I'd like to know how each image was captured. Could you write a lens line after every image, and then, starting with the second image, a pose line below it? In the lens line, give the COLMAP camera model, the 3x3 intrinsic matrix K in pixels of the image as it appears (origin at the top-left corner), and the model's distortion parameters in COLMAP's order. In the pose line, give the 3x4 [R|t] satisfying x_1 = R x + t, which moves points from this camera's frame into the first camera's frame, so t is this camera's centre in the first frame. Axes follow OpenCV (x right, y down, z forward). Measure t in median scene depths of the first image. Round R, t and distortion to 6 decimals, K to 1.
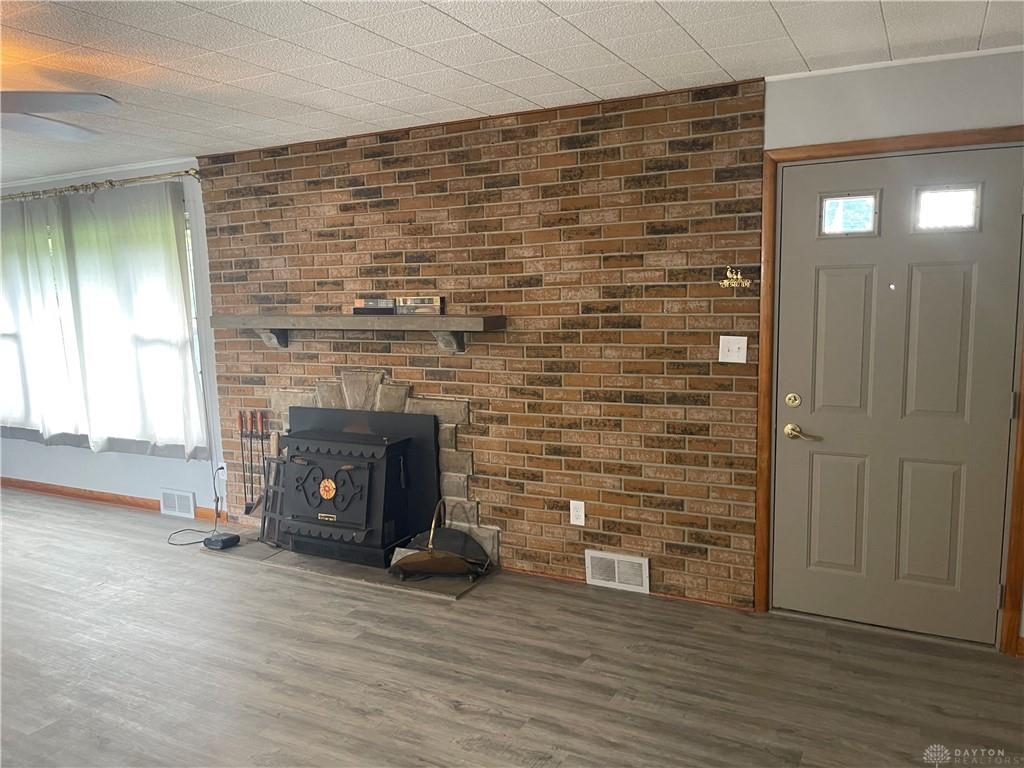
lens RADIAL K [[790.0, 0, 512.0], [0, 790.0, 384.0], [0, 0, 1]] dist [0.049549, -0.084317]
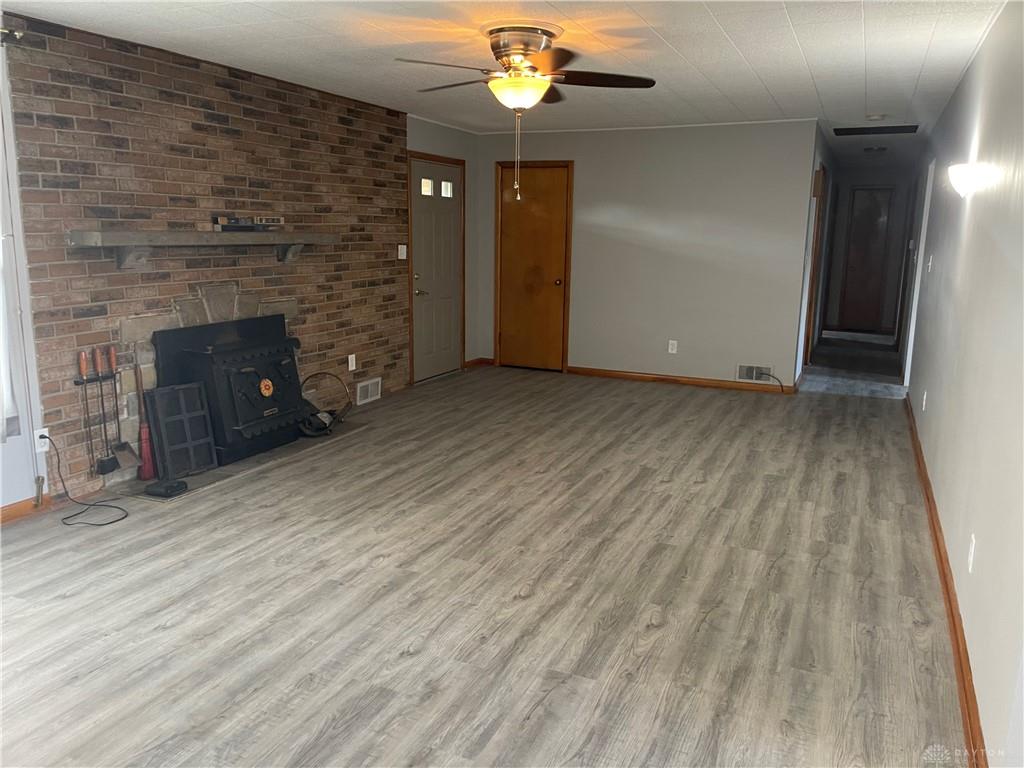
lens RADIAL K [[790.0, 0, 512.0], [0, 790.0, 384.0], [0, 0, 1]] dist [0.049549, -0.084317]
pose [[-0.070329, -0.165223, 0.983746, -1.422300], [0.118342, 0.977841, 0.172691, -0.026302], [-0.990479, 0.128563, -0.049217, 0.740422]]
